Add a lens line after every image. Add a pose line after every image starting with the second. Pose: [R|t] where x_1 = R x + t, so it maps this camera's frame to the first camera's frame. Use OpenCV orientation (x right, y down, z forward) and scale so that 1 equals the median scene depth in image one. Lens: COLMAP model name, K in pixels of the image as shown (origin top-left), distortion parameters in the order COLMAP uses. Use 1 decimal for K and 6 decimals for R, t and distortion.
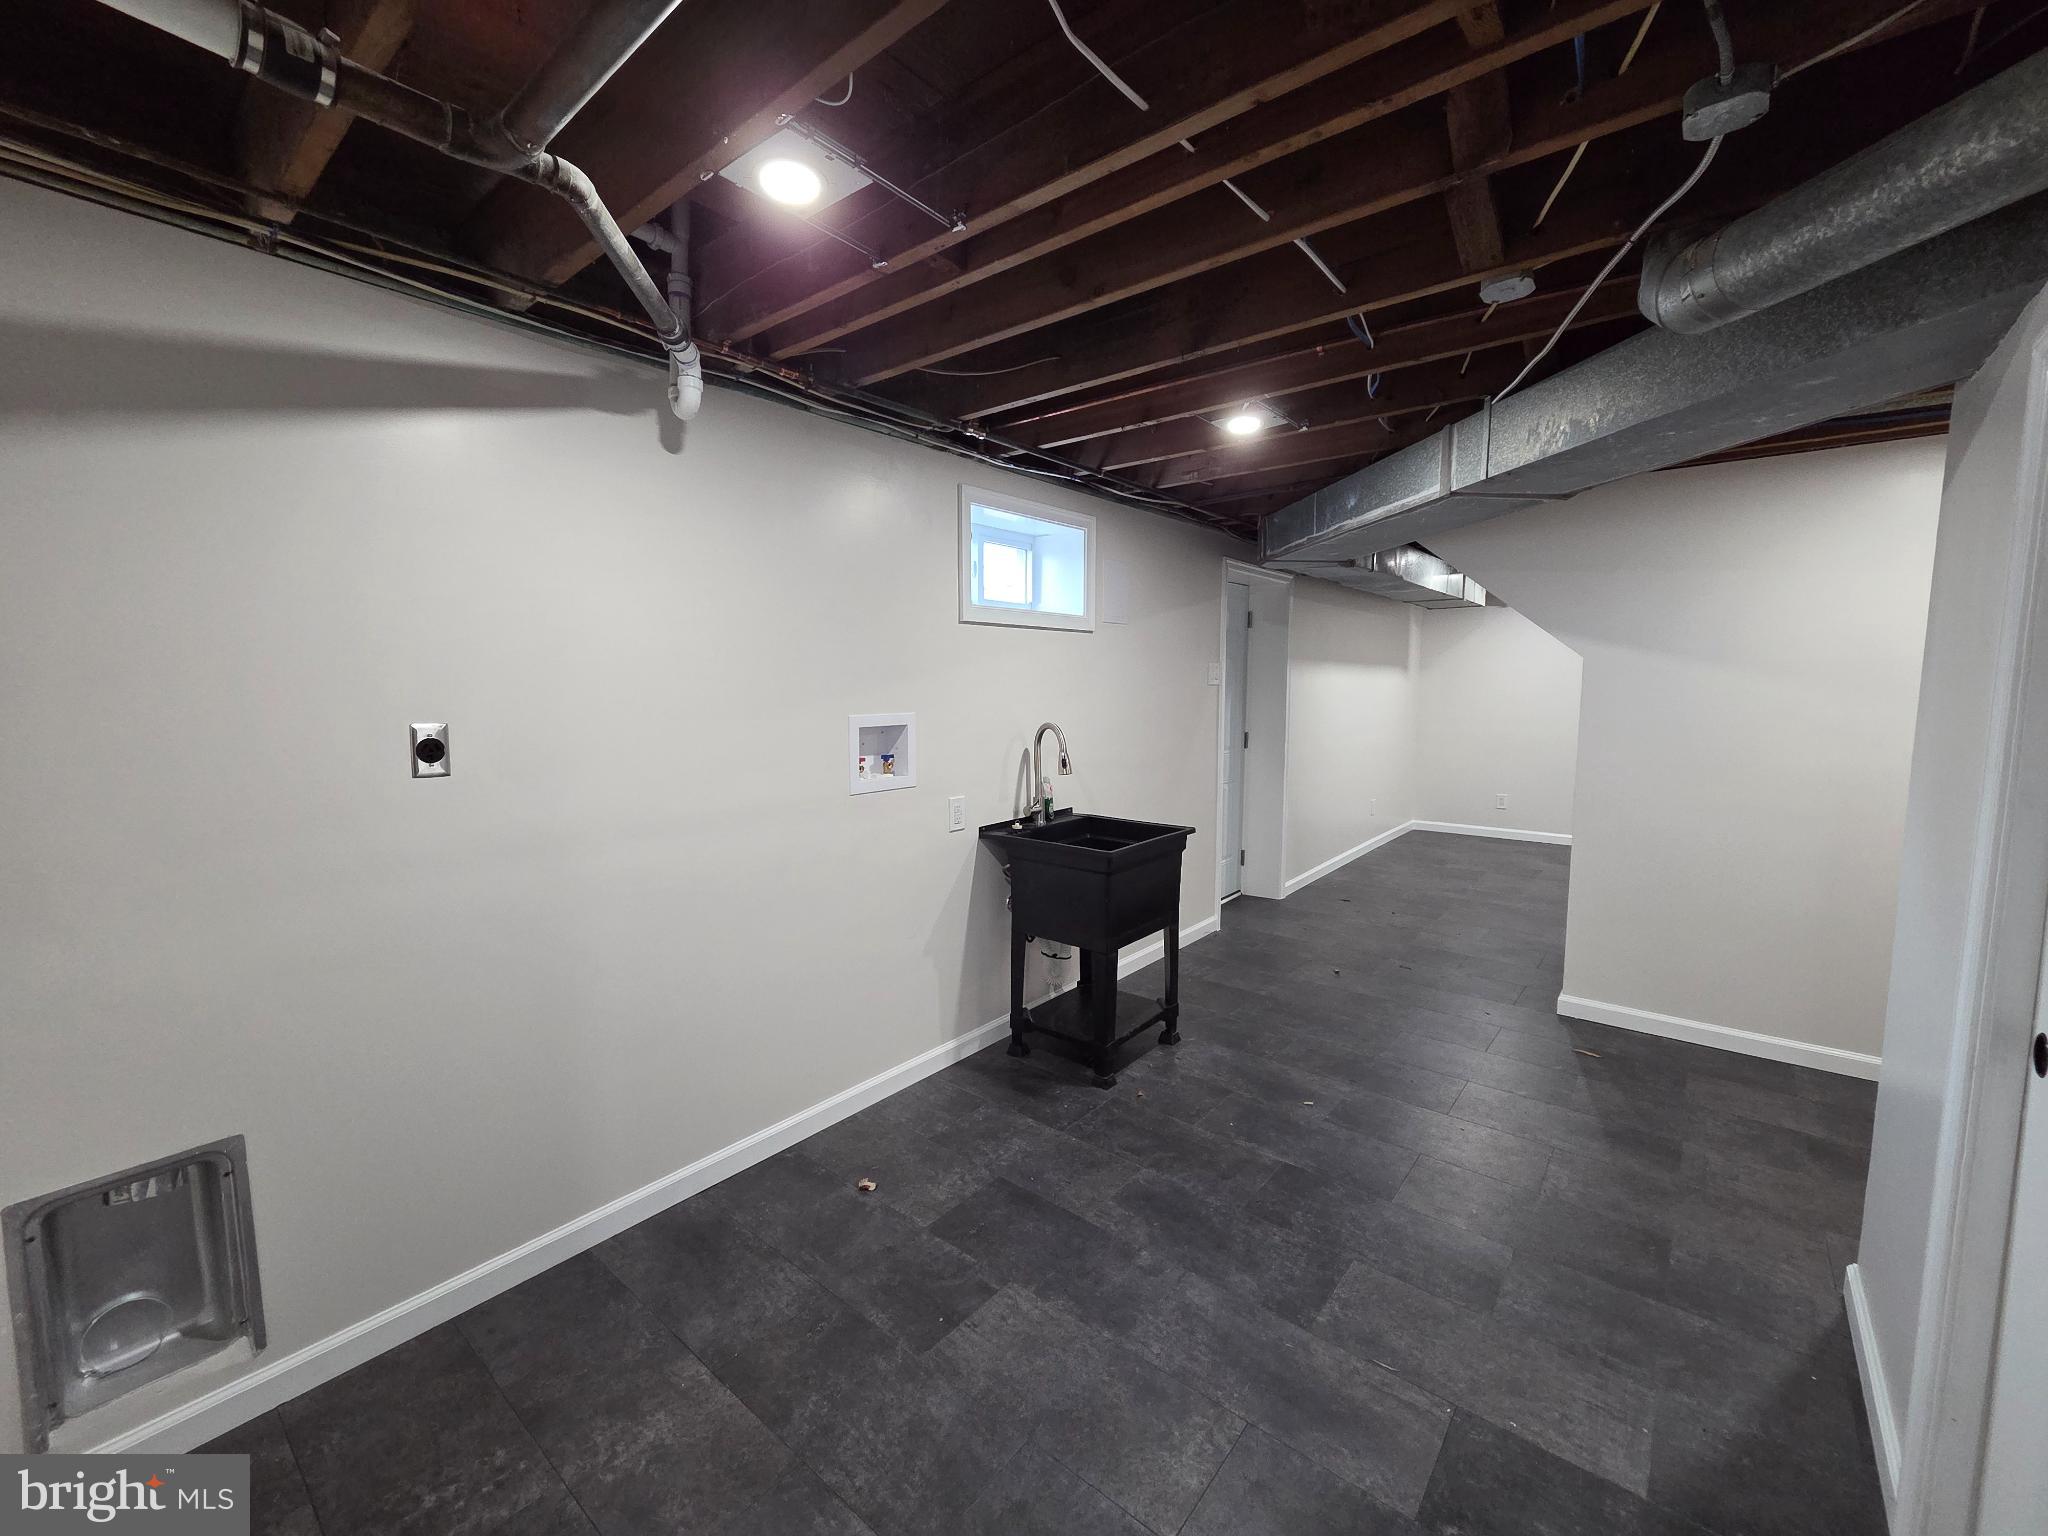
lens RADIAL K [[838.6, 0, 1016.7], [0, 838.6, 759.5], [0, 0, 1]] dist [0.001186, -0.001306]
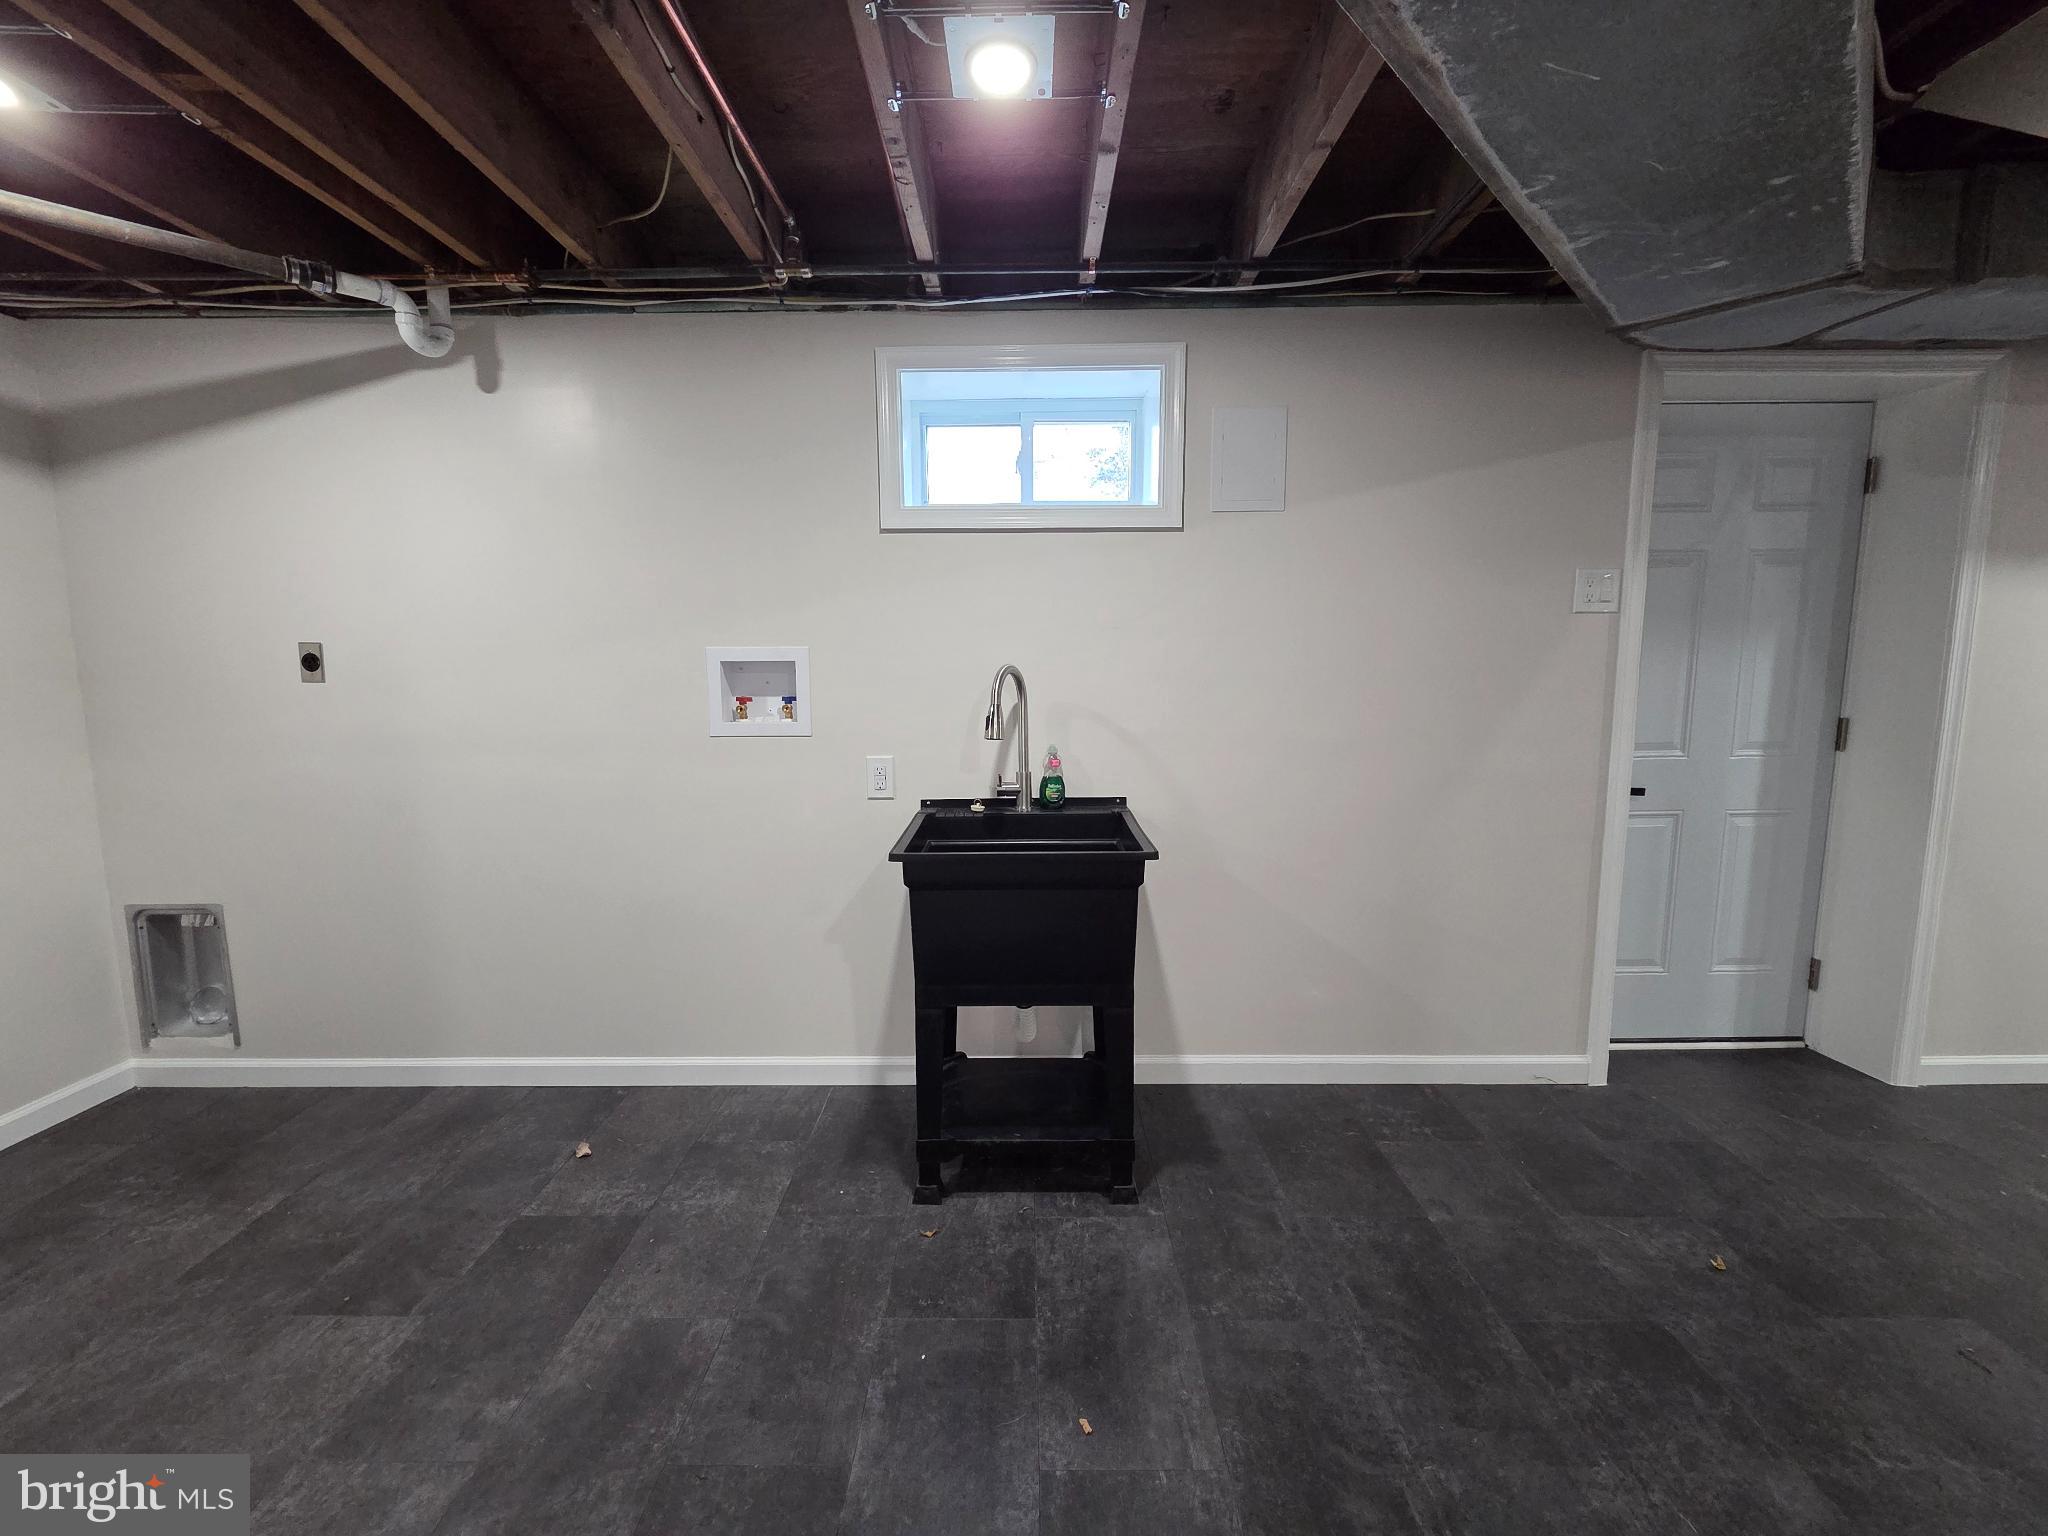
lens RADIAL K [[838.6, 0, 1016.7], [0, 838.6, 759.5], [0, 0, 1]] dist [0.001186, -0.001306]
pose [[0.631667, 0.088615, -0.770158, 0.700889], [-0.069383, 0.995921, 0.057686, -0.007519], [0.772128, 0.016997, 0.635239, 0.679157]]
